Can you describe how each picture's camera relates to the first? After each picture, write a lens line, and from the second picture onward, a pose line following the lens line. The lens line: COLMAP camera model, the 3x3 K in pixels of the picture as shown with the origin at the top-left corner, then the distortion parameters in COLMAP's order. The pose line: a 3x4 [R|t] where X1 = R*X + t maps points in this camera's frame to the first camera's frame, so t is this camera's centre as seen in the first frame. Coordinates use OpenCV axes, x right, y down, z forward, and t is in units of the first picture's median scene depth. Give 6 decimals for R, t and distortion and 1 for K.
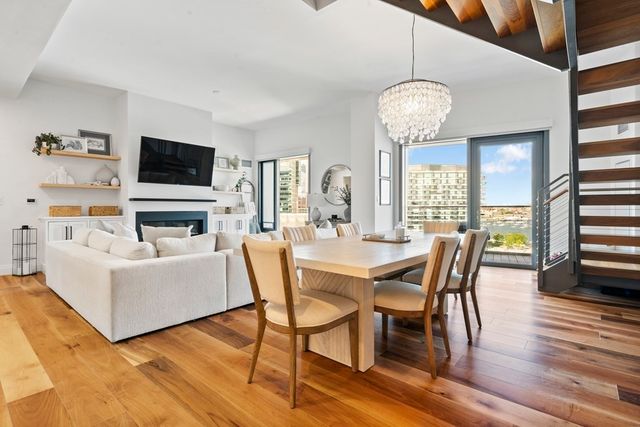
lens RADIAL K [[306.9, 0, 318.9], [0, 306.9, 205.4], [0, 0, 1]] dist [-0.001136, -0.000179]
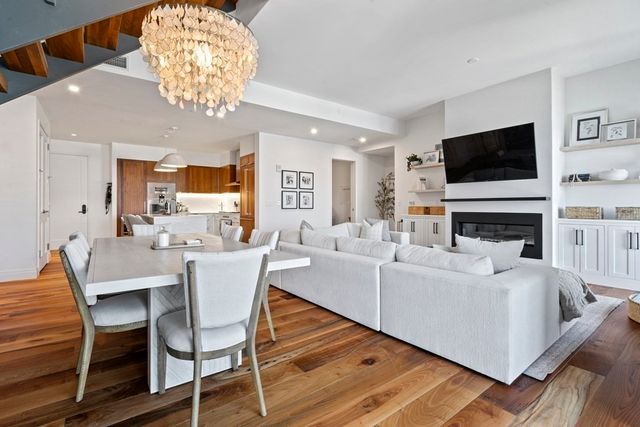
lens RADIAL K [[306.9, 0, 318.9], [0, 306.9, 205.4], [0, 0, 1]] dist [-0.001136, -0.000179]
pose [[-0.209381, -0.011741, -0.977764, 0.514701], [0.001514, 0.999923, -0.012331, 0.010262], [0.977833, -0.004062, -0.209347, 0.792779]]
